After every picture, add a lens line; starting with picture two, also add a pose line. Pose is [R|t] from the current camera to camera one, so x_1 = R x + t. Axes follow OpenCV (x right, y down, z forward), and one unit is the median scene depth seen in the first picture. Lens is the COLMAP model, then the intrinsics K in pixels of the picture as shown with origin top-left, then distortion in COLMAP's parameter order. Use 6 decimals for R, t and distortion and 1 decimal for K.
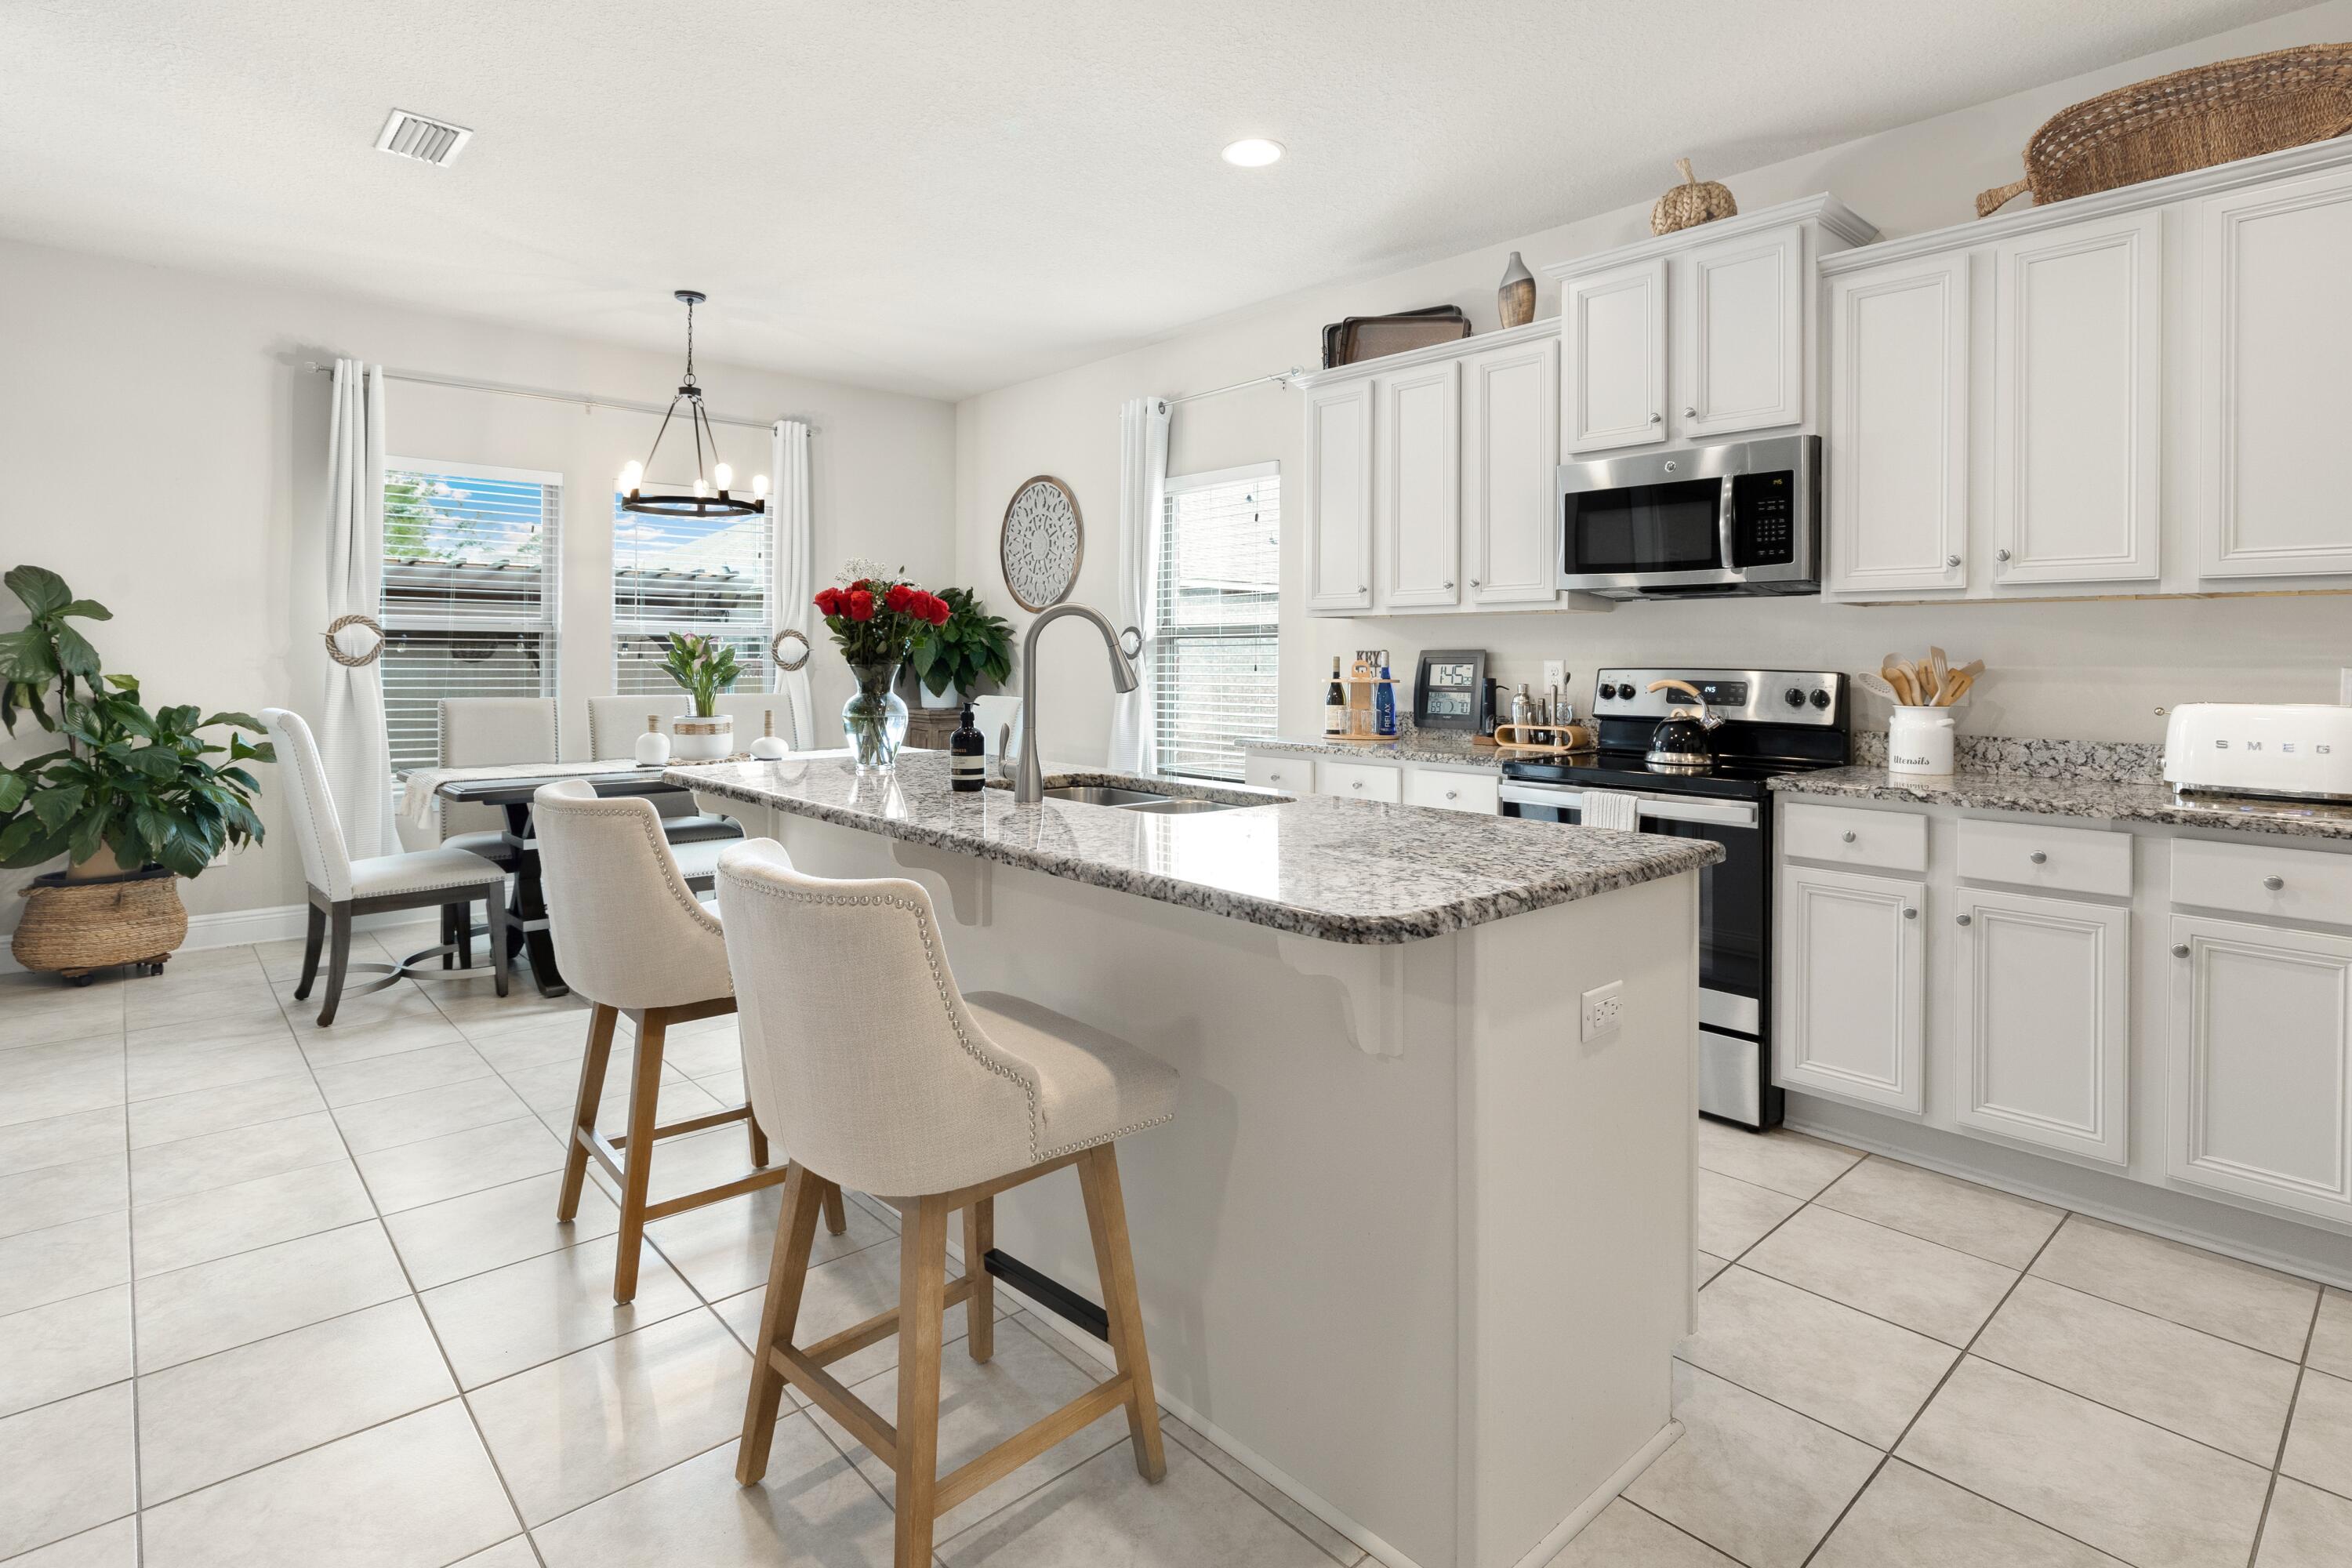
lens RADIAL K [[1189.6, 0, 1170.4], [0, 1189.6, 658.2], [0, 0, 1]] dist [-0.001172, -0.000089]
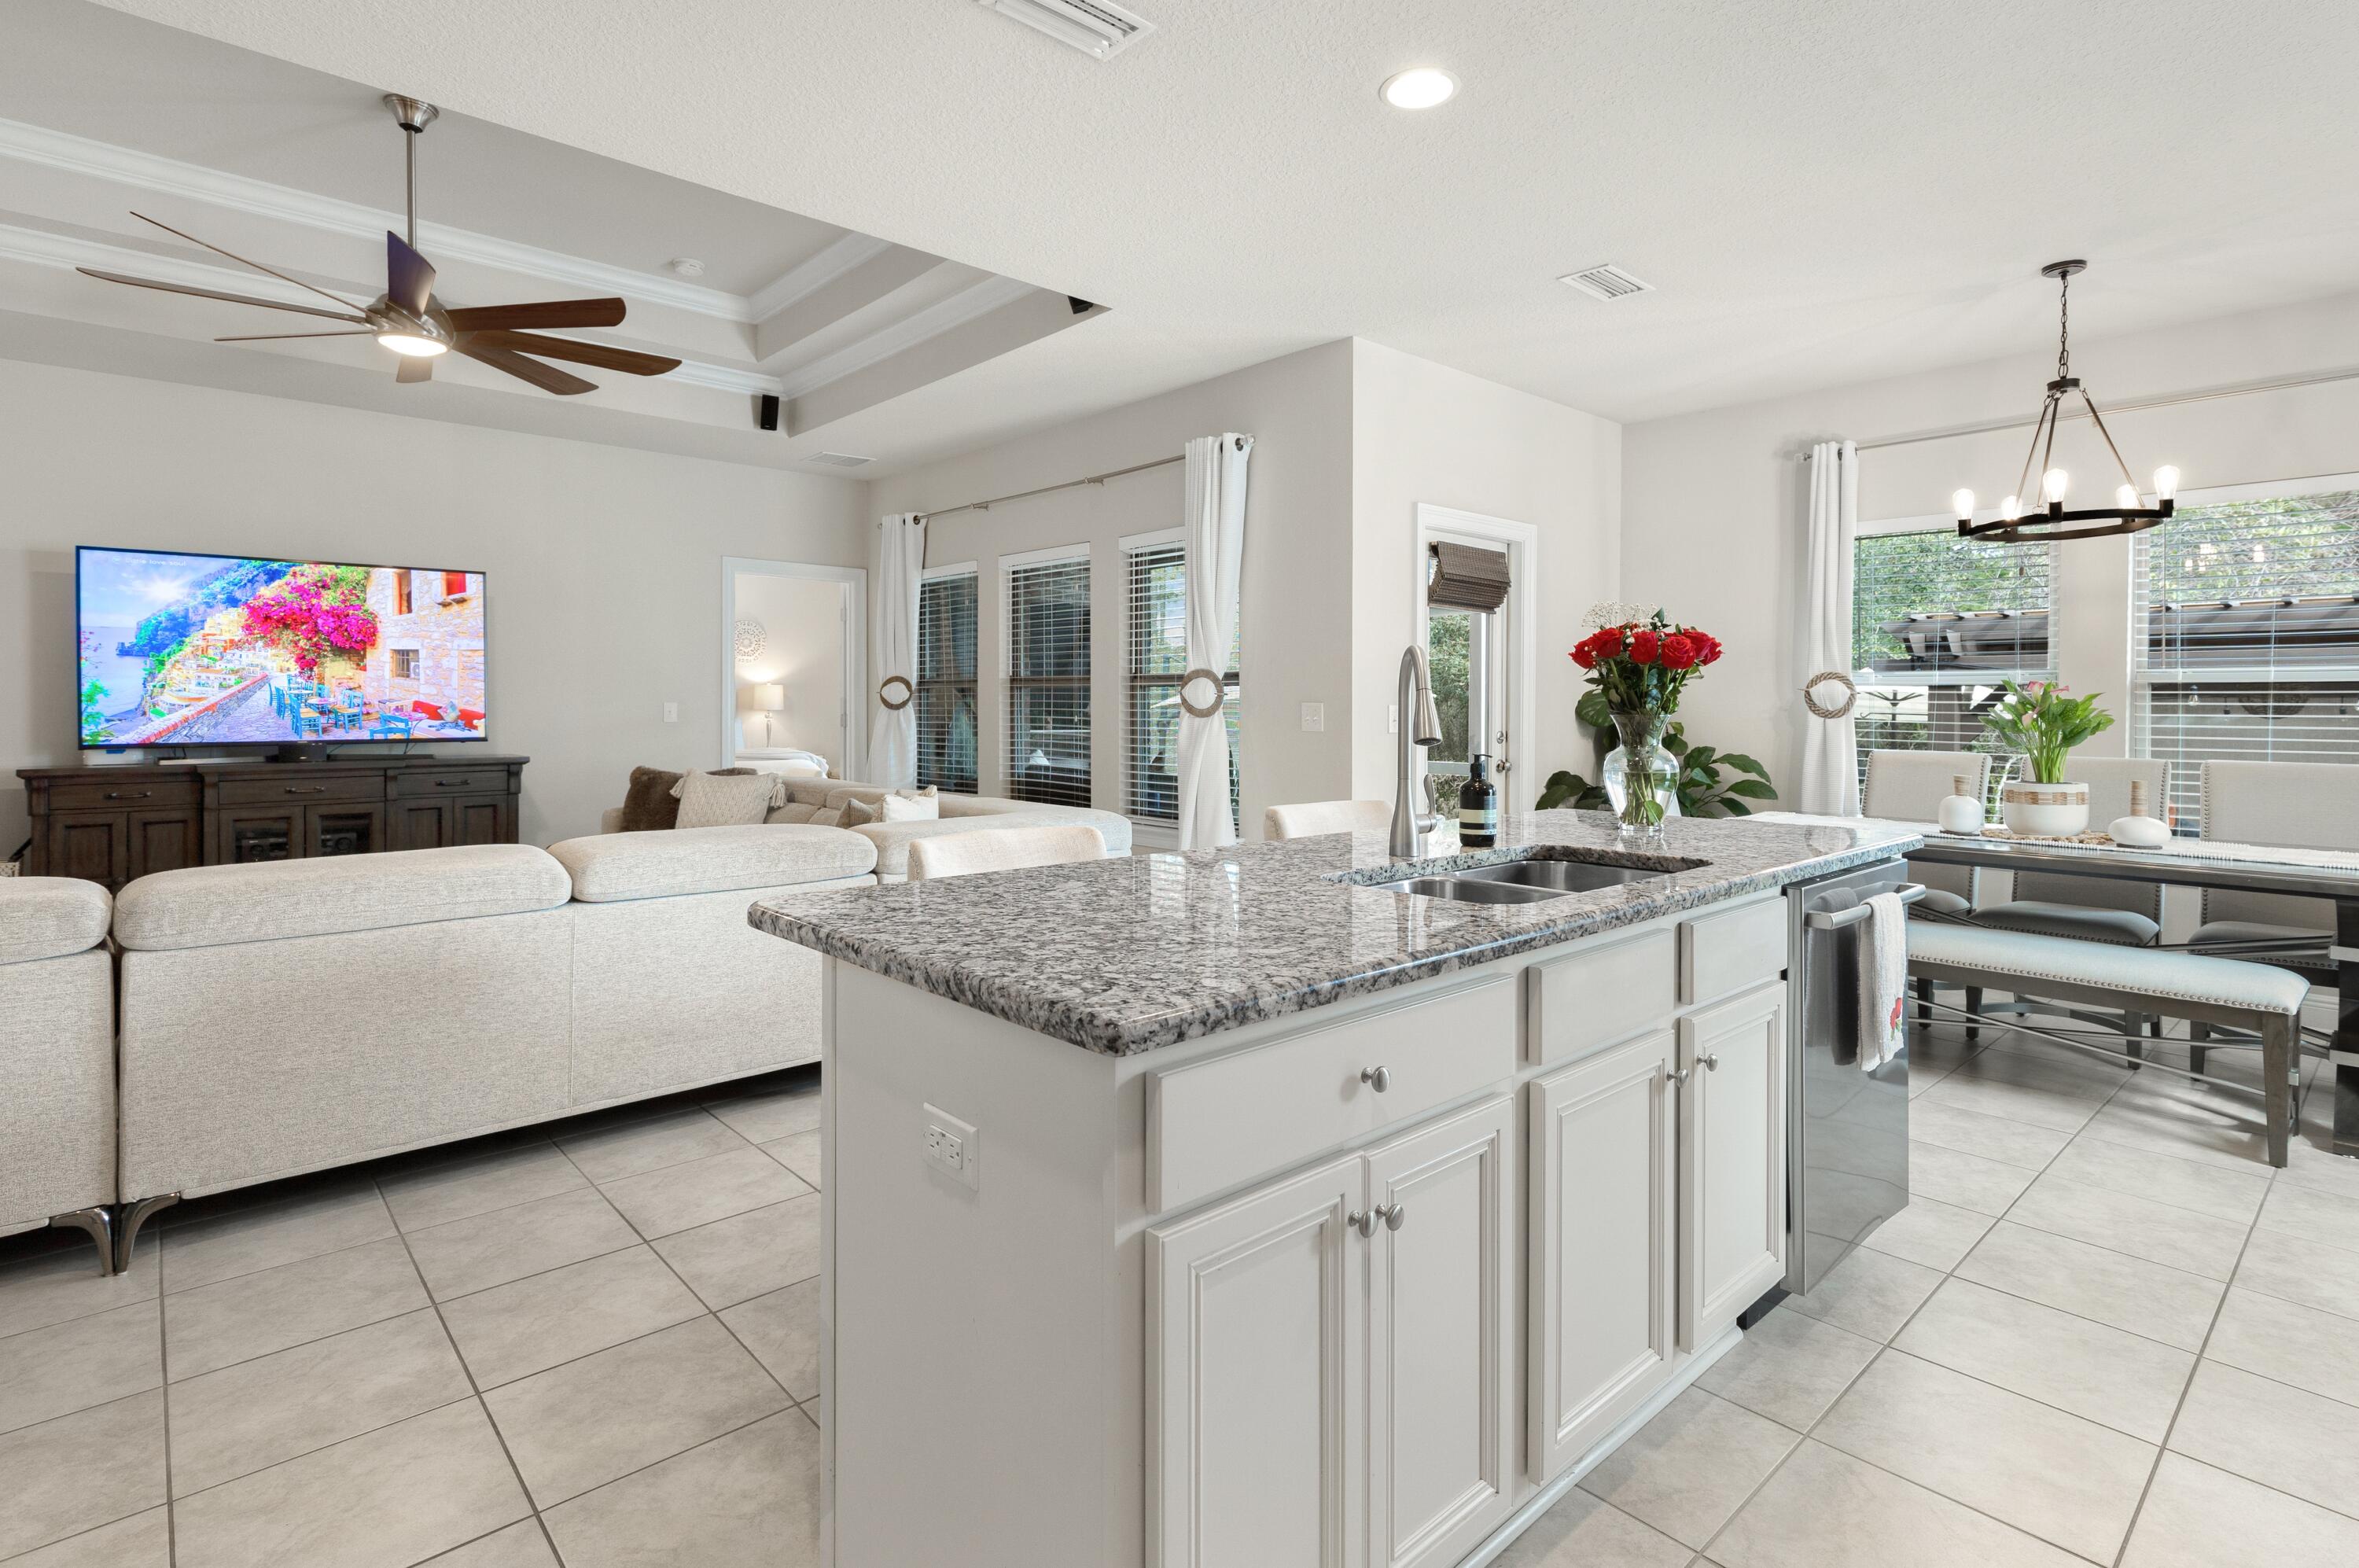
lens RADIAL K [[1146.9, 0, 1179.6], [0, 1146.9, 724.5], [0, 0, 1]] dist [-0.002233, -0.000174]
pose [[0.006401, 0.012866, -0.999897, 0.370407], [-0.005412, 0.999903, 0.012832, 0.001887], [0.999965, 0.005329, 0.006470, 0.377745]]
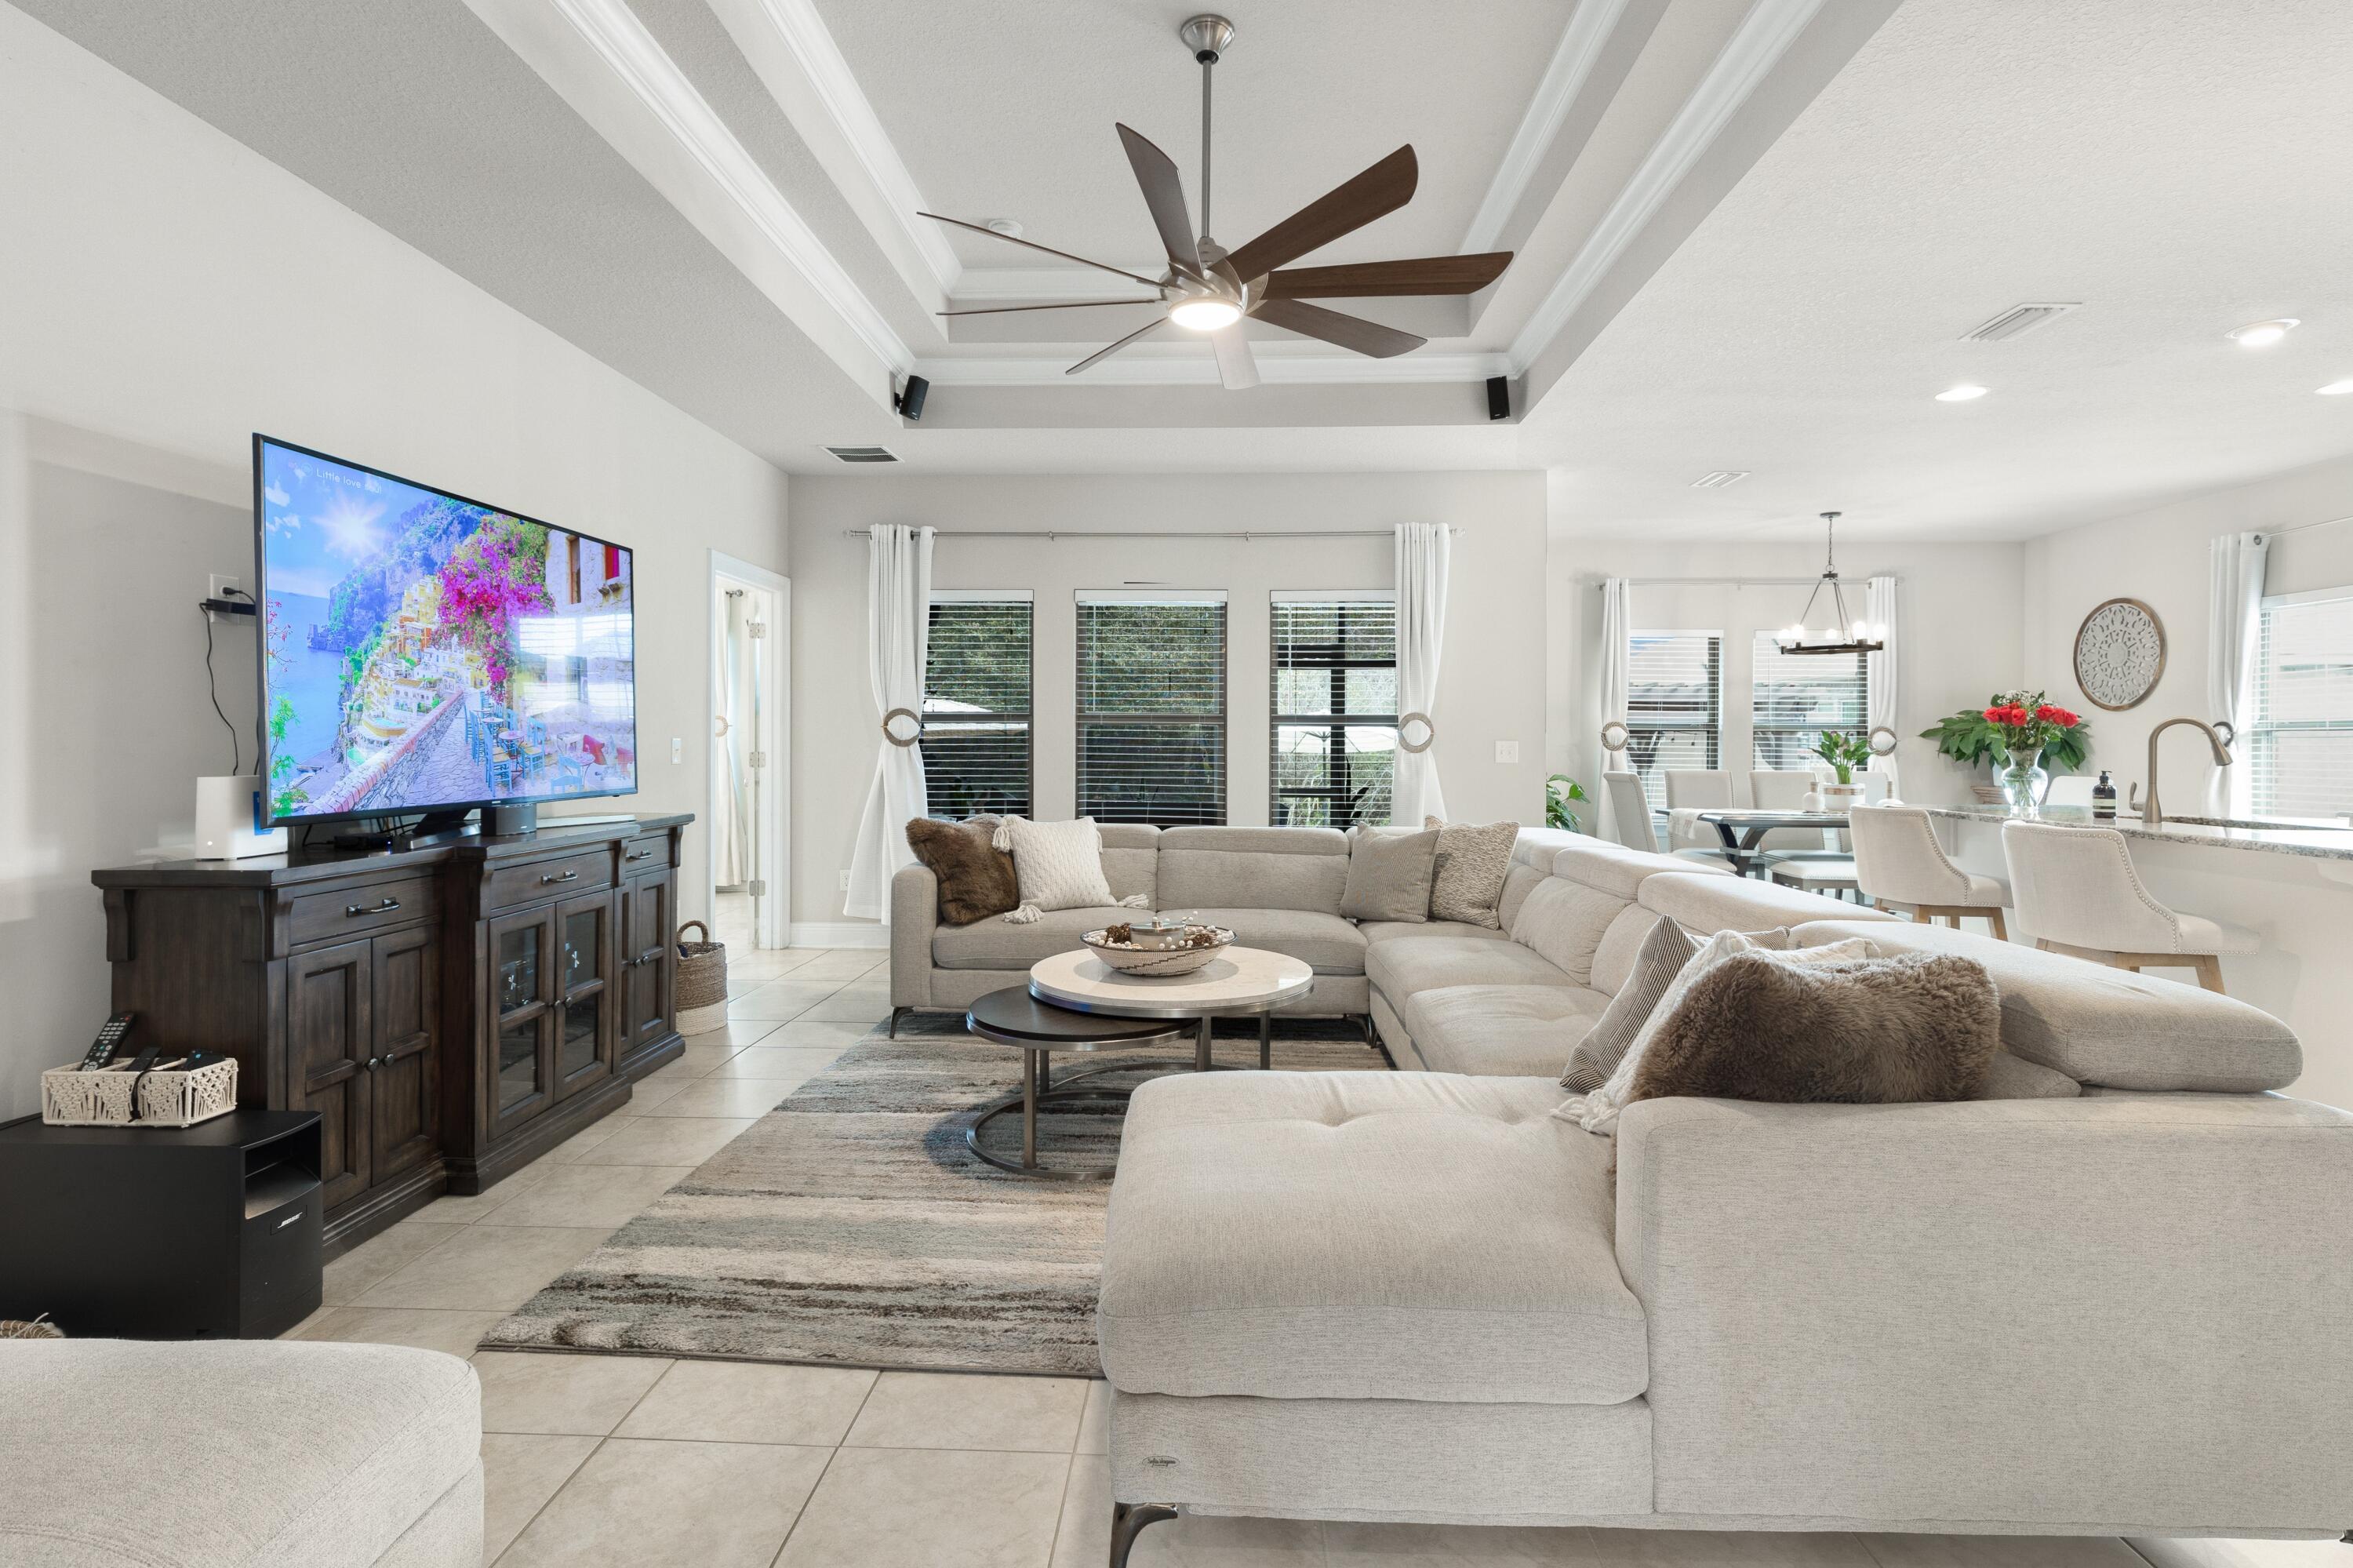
lens RADIAL K [[1111.8, 0, 1163.9], [0, 1111.8, 743.6], [0, 0, 1]] dist [0.003037, 0.000184]
pose [[0.706239, 0.001745, -0.707971, 0.011465], [-0.004356, 0.999989, -0.001880, 0.002482], [0.707960, 0.004411, 0.706239, -0.627183]]
